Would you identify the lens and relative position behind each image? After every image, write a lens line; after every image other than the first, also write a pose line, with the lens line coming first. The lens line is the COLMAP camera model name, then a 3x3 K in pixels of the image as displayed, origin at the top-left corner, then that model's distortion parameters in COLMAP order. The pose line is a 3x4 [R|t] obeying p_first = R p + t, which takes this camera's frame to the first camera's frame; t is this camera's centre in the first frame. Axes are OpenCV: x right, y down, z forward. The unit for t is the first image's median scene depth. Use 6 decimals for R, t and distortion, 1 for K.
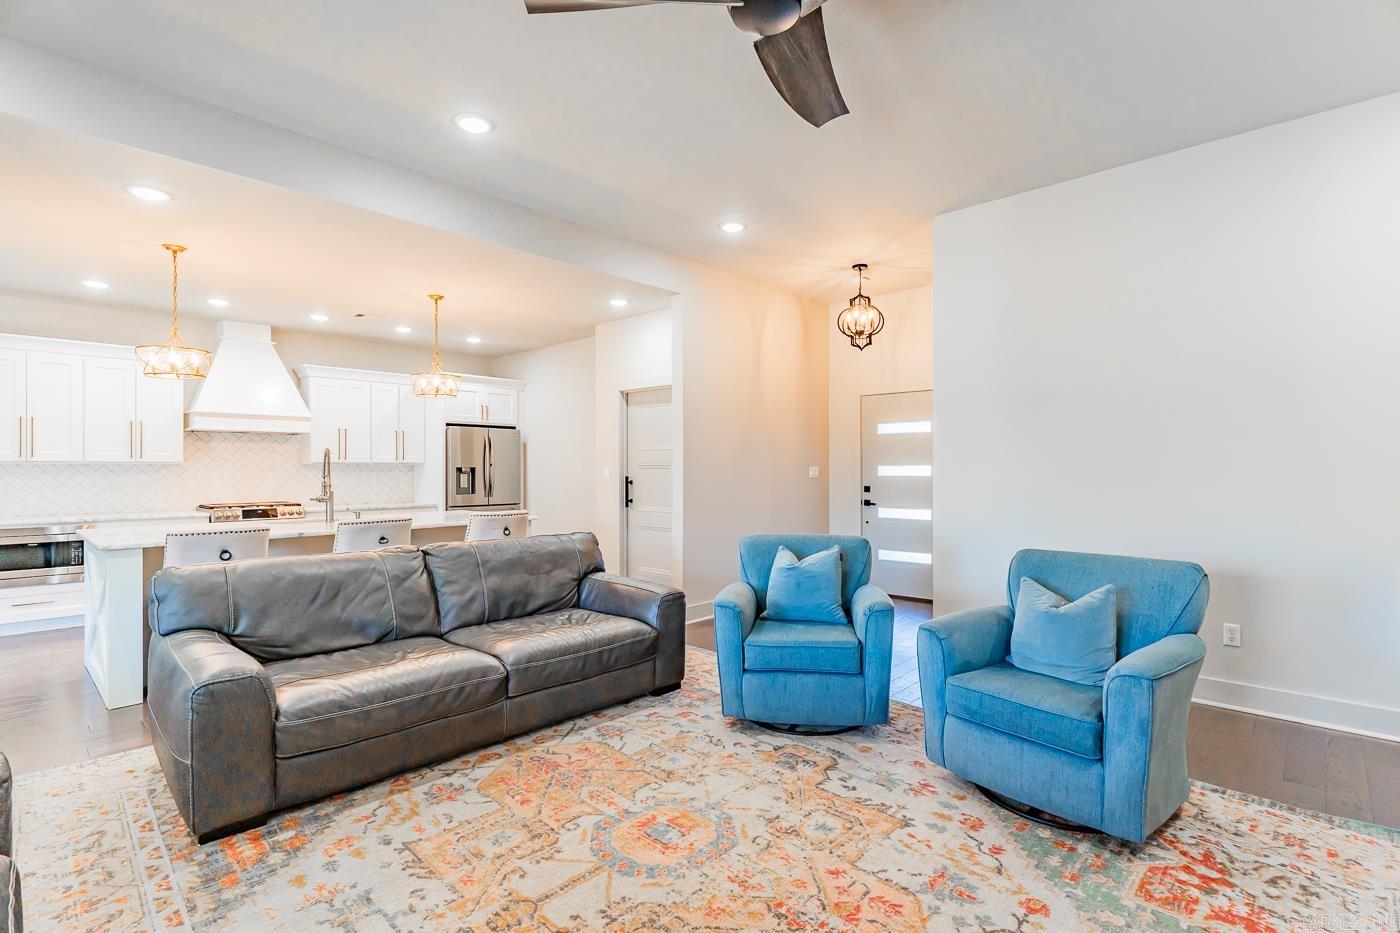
lens RADIAL K [[670.0, 0, 699.4], [0, 670.0, 469.1], [0, 0, 1]] dist [-0.000863, 0.000828]
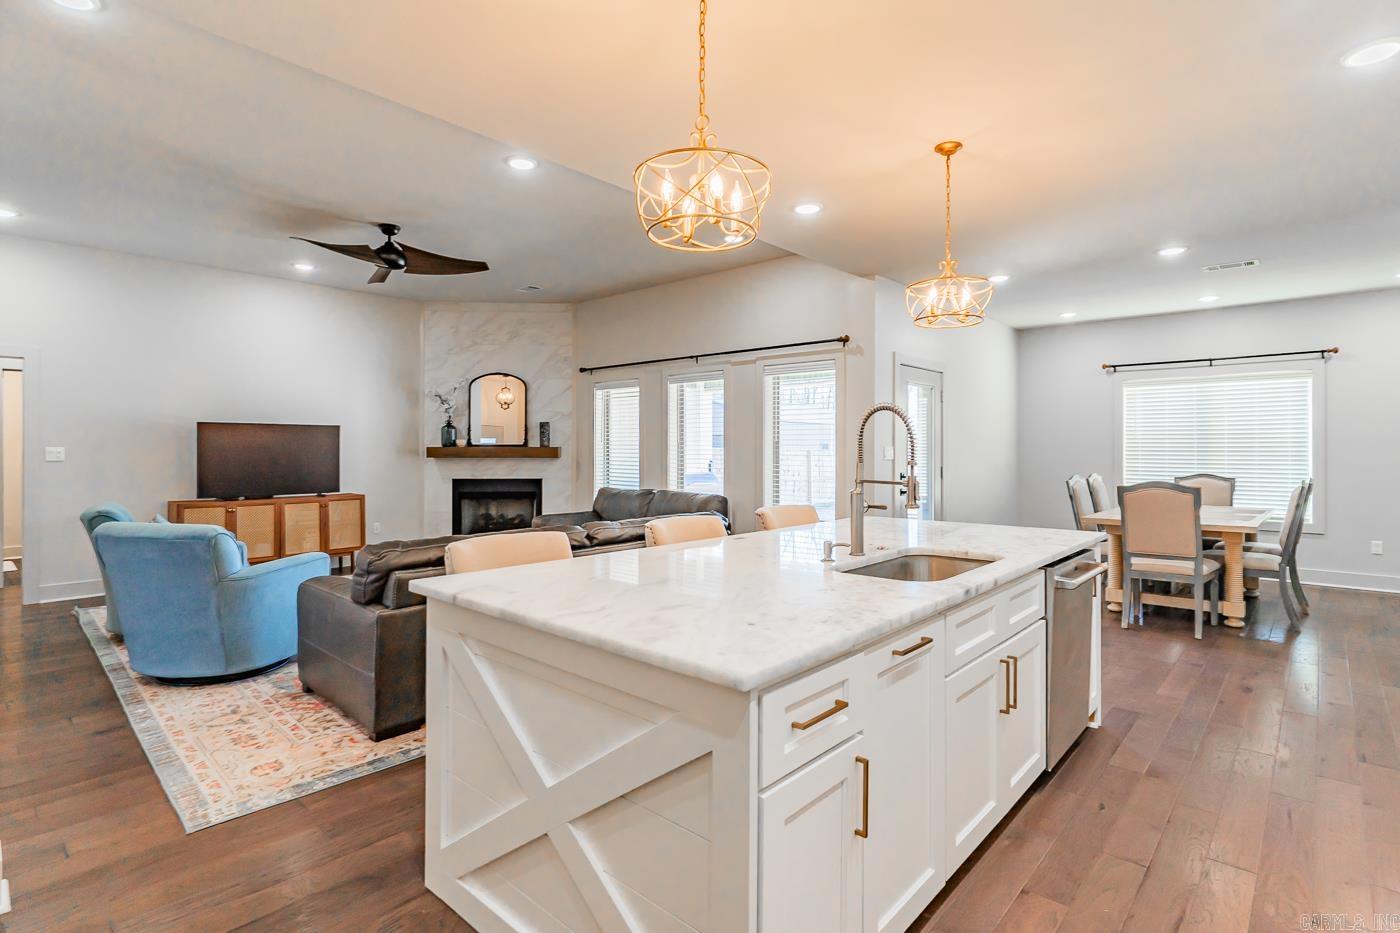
lens RADIAL K [[690.1, 0, 708.9], [0, 690.1, 446.7], [0, 0, 1]] dist [0.001687, 0.001022]
pose [[-0.999738, 0.001833, -0.022806, -0.367584], [0.001905, 0.999993, -0.003171, 0.000859], [0.022800, -0.003214, -0.999735, 1.285497]]
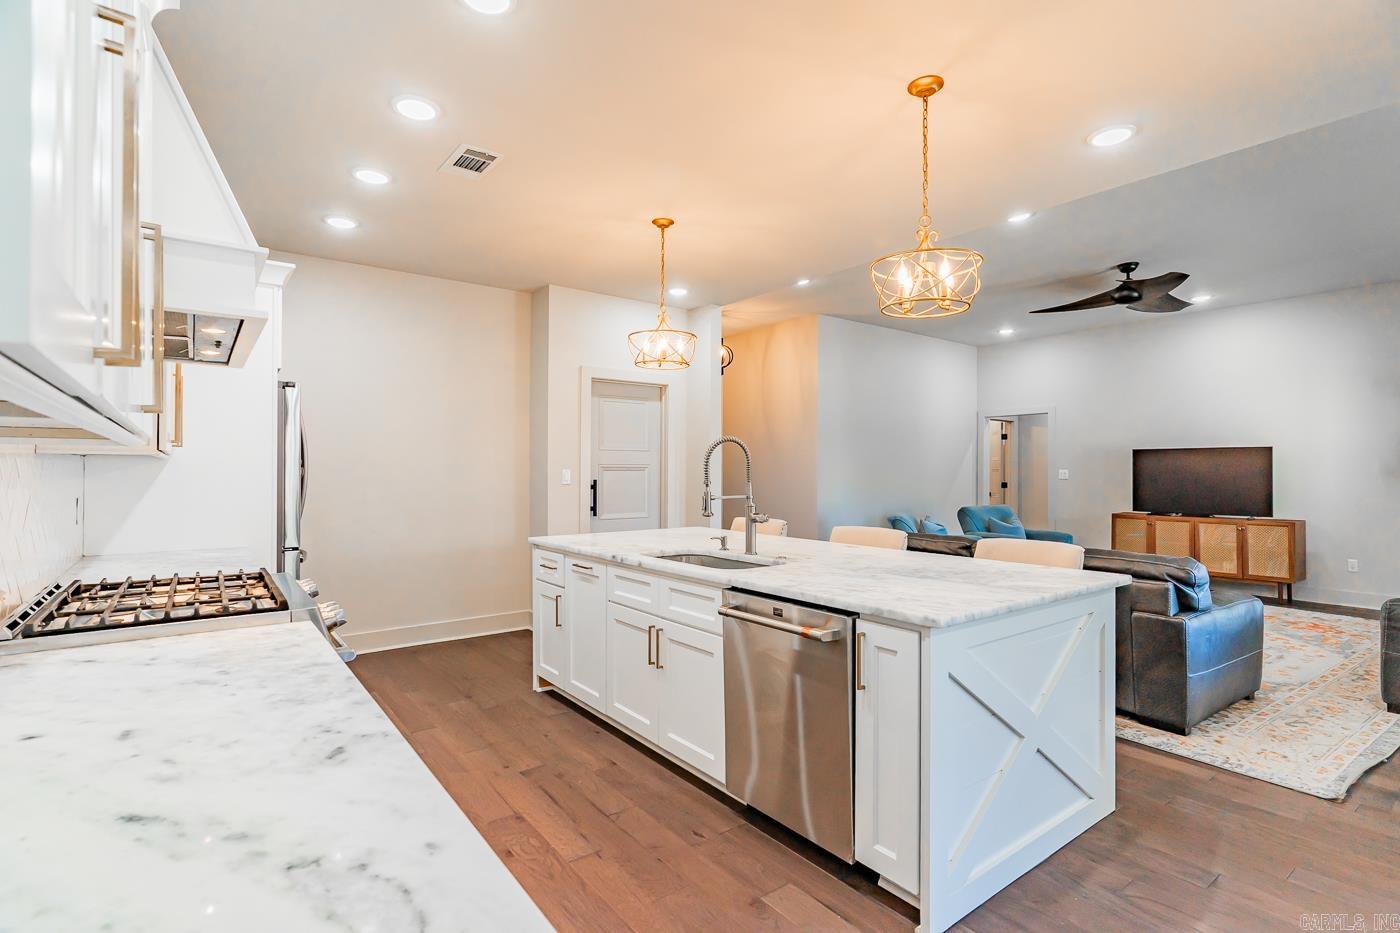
lens RADIAL K [[670.0, 0, 699.4], [0, 670.0, 469.1], [0, 0, 1]] dist [-0.000863, 0.000828]
pose [[0.168675, 0.004719, 0.985660, -1.011648], [0.000028, 0.999989, -0.004793, 0.001539], [-0.985672, 0.000836, 0.168673, 0.802293]]
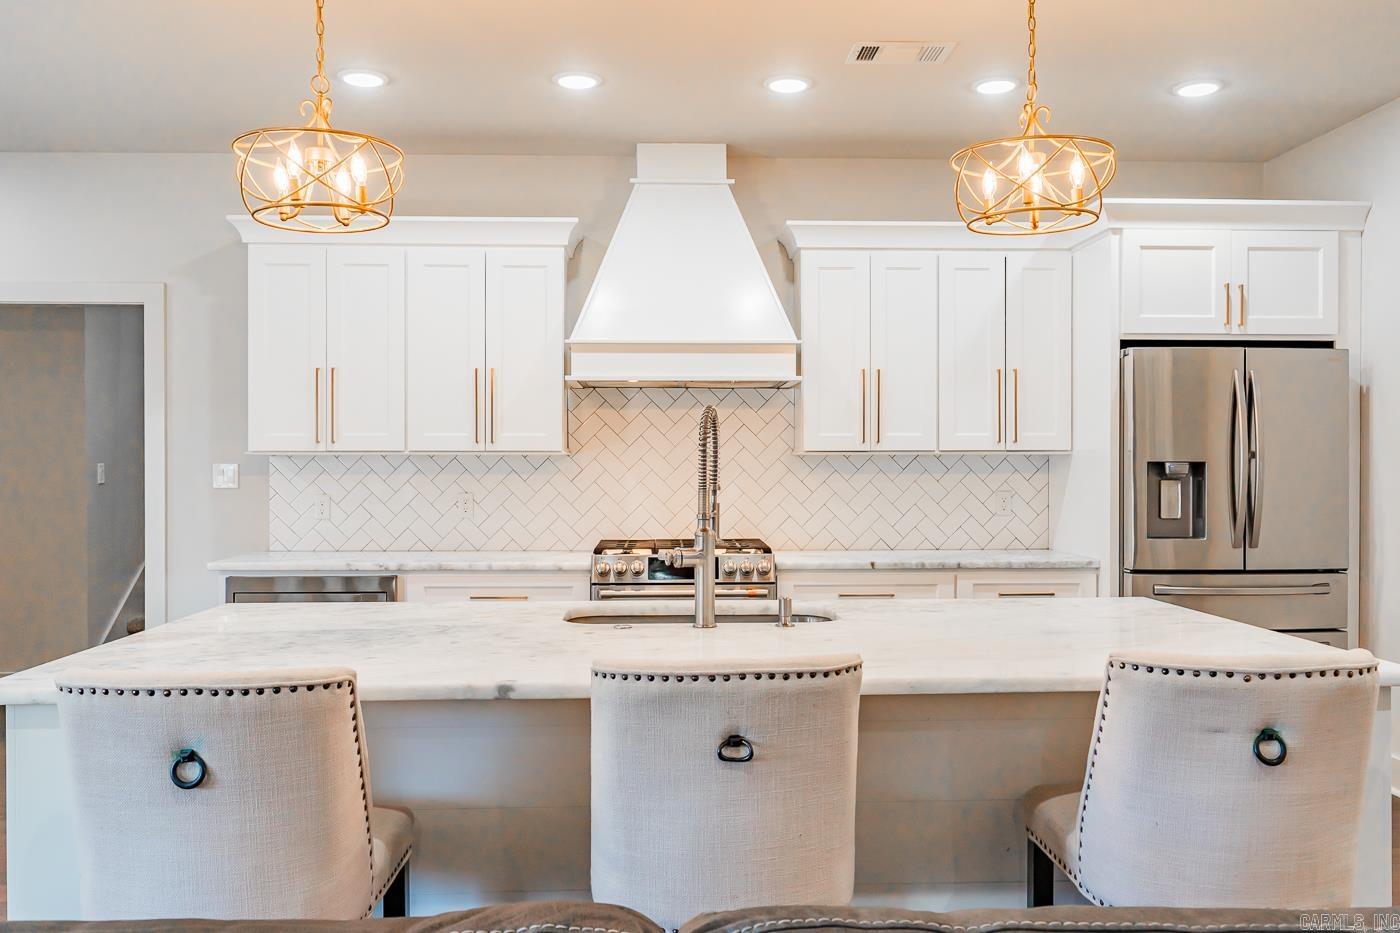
lens RADIAL K [[1148.2, 0, 700.0], [0, 1148.2, 466.5], [0, 0, 1]] dist [0.001258, 0.002001]
pose [[0.710785, 0.002339, -0.703406, -0.130949], [-0.001059, 0.999997, 0.002256, -0.001403], [0.703409, -0.000859, 0.710785, 0.508021]]
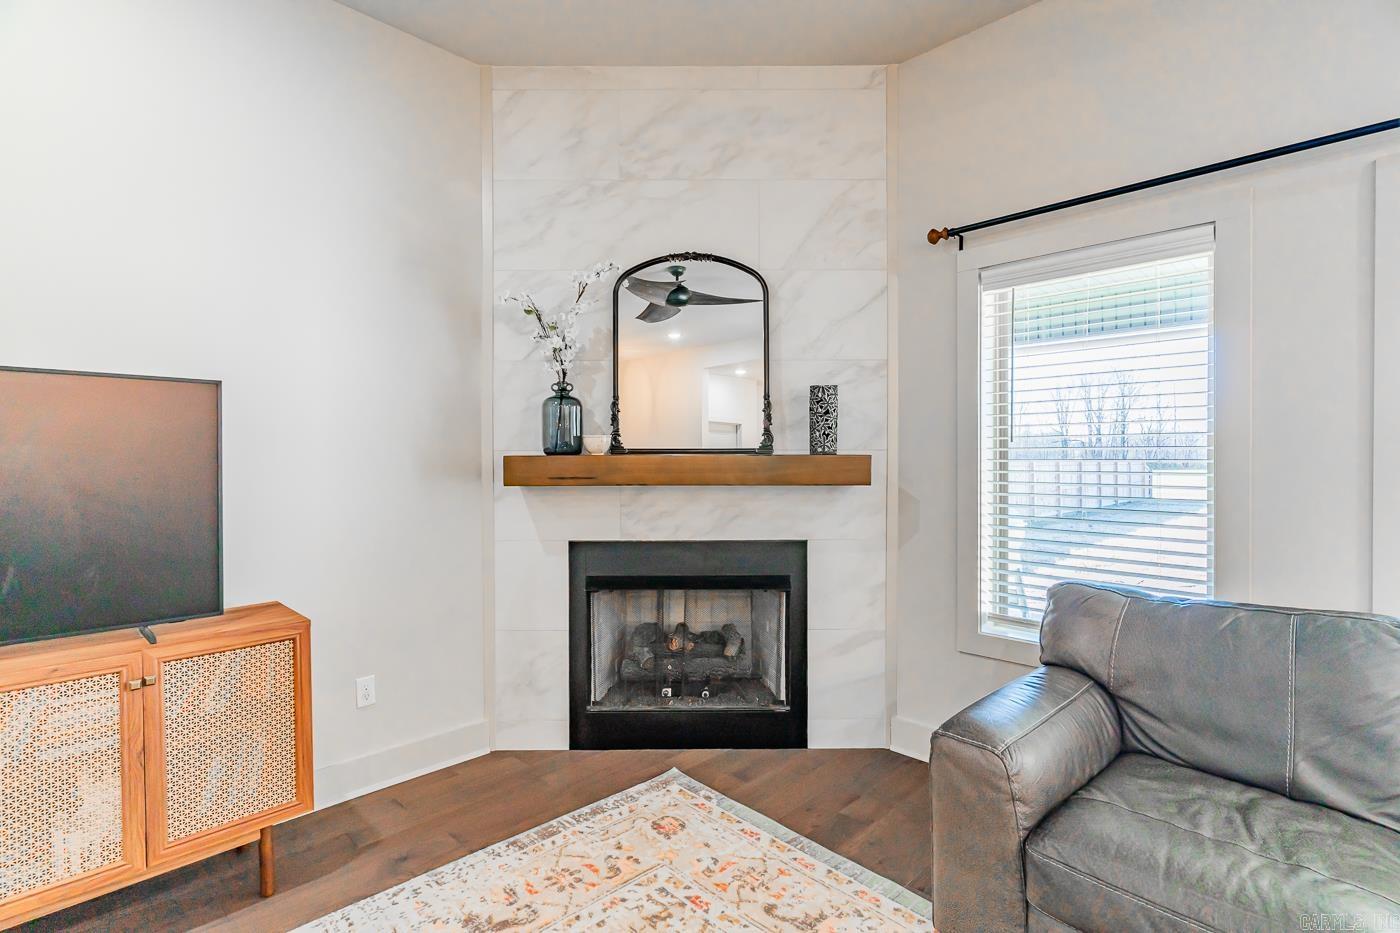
lens RADIAL K [[655.8, 0, 700.0], [0, 655.8, 466.5], [0, 0, 1]] dist [-0.023313, -0.000210]
pose [[-0.999682, 0.005280, 0.024671, 0.008894], [0.005571, 0.999915, 0.011753, -0.001117], [-0.024606, 0.011886, -0.999627, 0.367004]]
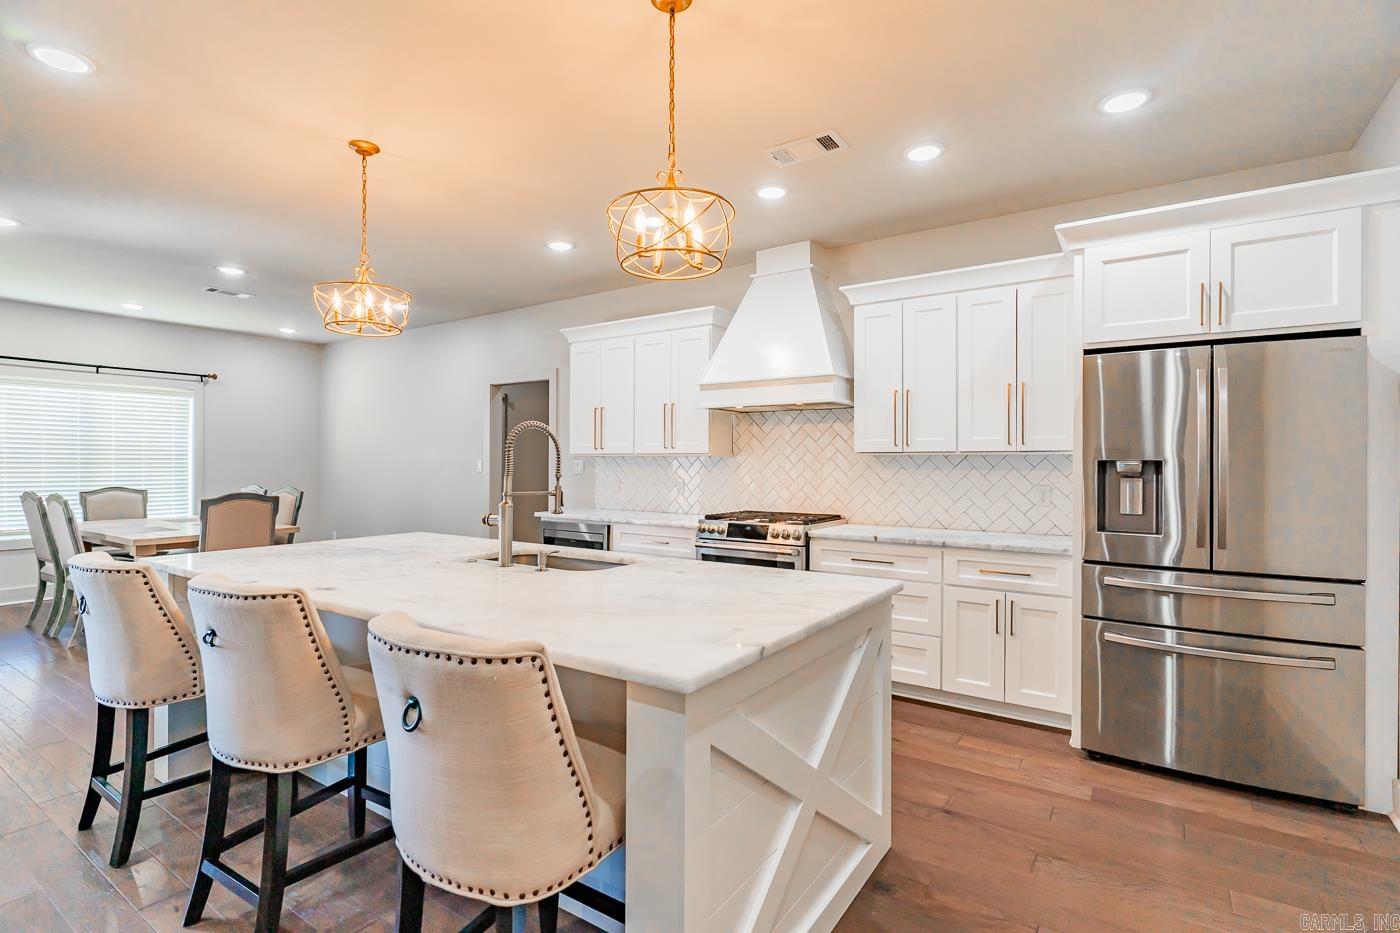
lens RADIAL K [[667.6, 0, 701.1], [0, 667.6, 459.2], [0, 0, 1]] dist [0.004811, -0.000206]
pose [[0.152761, -0.003515, -0.988257, -0.024558], [-0.005347, 0.999976, -0.004383, -0.000362], [0.988249, 0.005953, 0.152738, 0.912746]]
